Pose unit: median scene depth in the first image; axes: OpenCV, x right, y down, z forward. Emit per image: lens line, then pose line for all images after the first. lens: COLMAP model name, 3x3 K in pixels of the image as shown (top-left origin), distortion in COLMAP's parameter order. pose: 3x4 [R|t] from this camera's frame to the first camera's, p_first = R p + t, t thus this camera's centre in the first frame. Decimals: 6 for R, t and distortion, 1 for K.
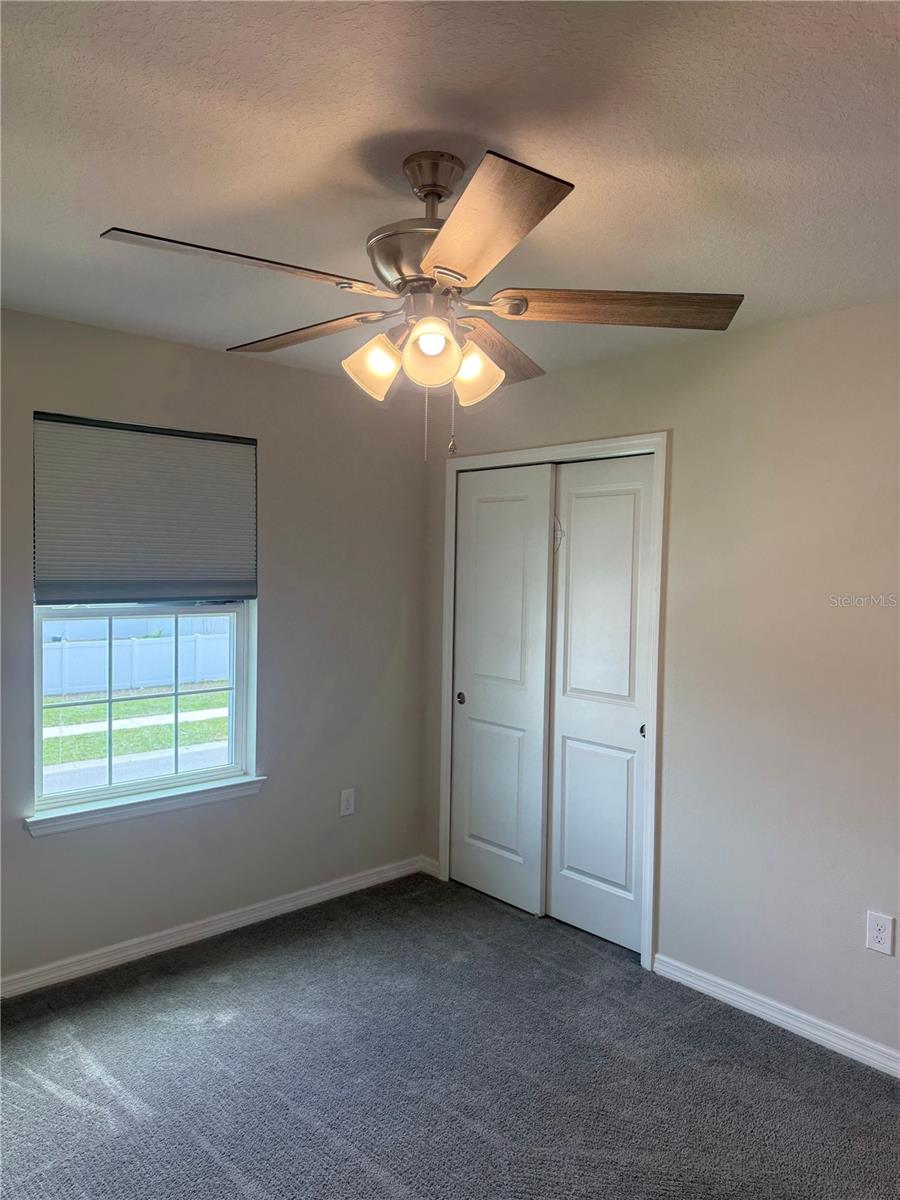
lens RADIAL K [[861.0, 0, 450.0], [0, 861.0, 600.0], [0, 0, 1]] dist [0.123639, -0.155466]
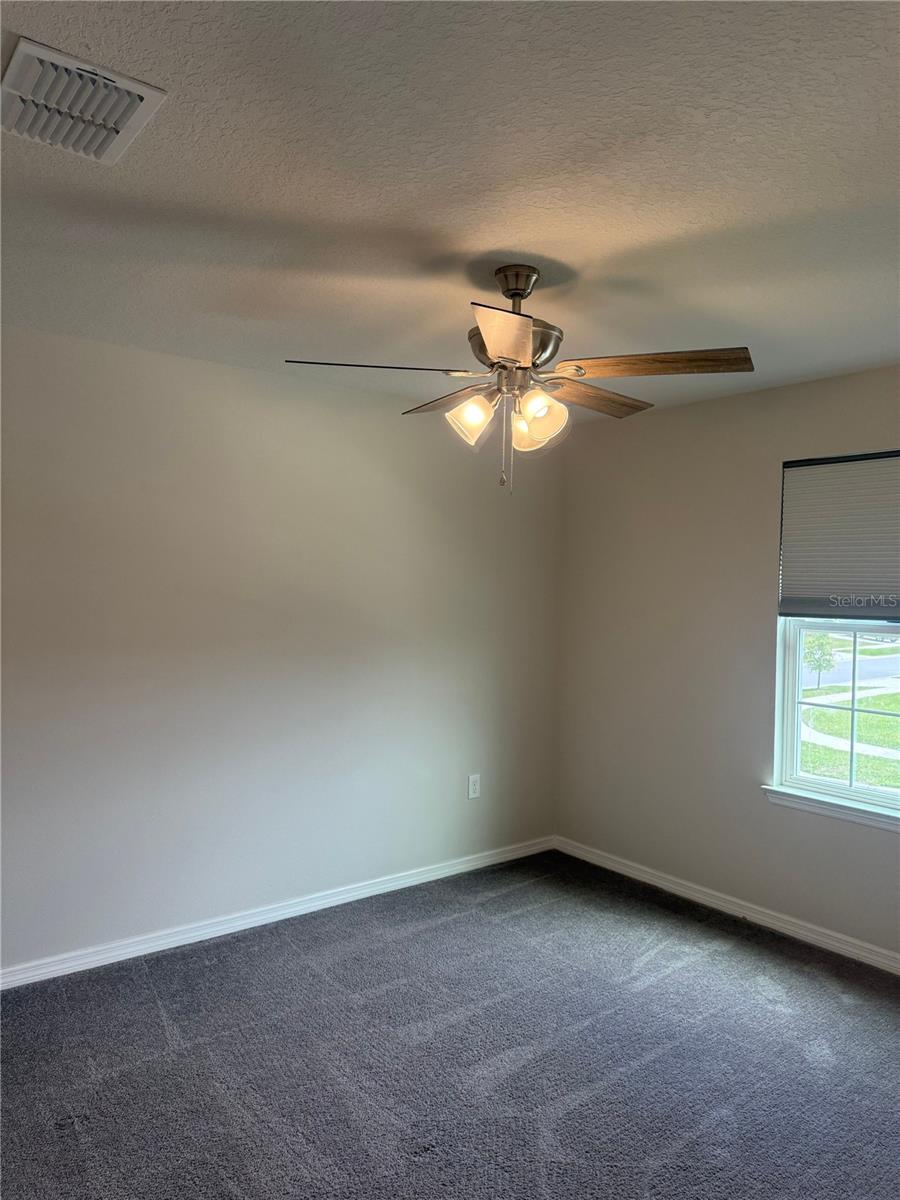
lens RADIAL K [[861.0, 0, 450.0], [0, 861.0, 600.0], [0, 0, 1]] dist [0.123639, -0.155466]
pose [[-0.104491, 0.009884, -0.994477, 0.801945], [-0.047861, 0.998742, 0.014955, -0.013893], [0.993374, 0.049160, -0.103886, 0.656983]]
